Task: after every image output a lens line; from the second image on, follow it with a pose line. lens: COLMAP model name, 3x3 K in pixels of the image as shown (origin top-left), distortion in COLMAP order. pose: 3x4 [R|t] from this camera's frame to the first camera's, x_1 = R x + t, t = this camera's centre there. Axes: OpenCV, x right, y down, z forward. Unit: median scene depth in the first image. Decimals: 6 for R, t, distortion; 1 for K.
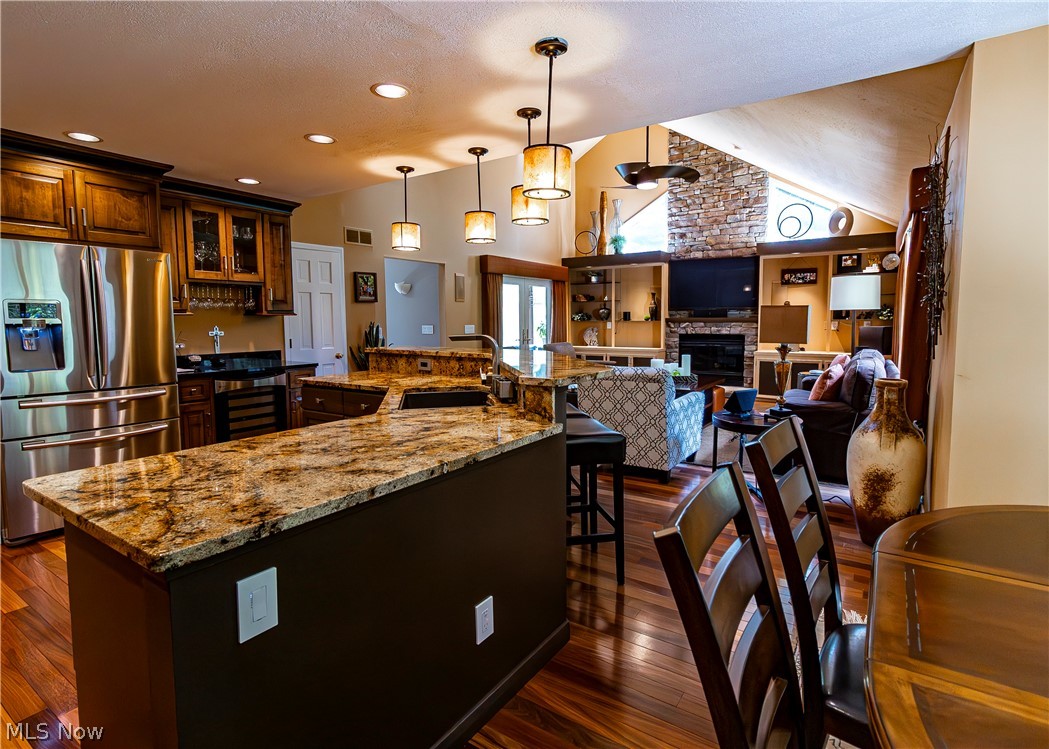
lens RADIAL K [[541.0, 0, 523.1], [0, 541.0, 368.6], [0, 0, 1]] dist [0.004199, 0.001229]
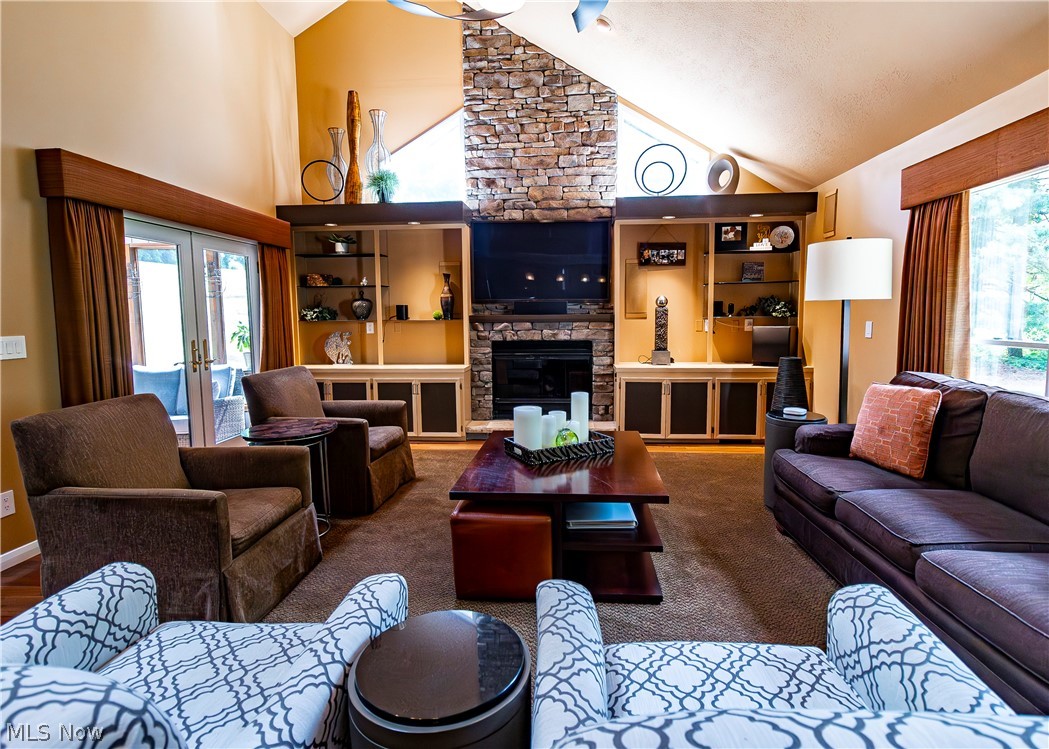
lens RADIAL K [[541.0, 0, 536.0], [0, 541.0, 356.1], [0, 0, 1]] dist [0.004199, 0.001229]
pose [[0.868126, -0.039420, 0.494776, 0.025327], [0.048964, 0.998780, -0.006336, -0.040831], [-0.493923, 0.029727, 0.868998, 0.441367]]
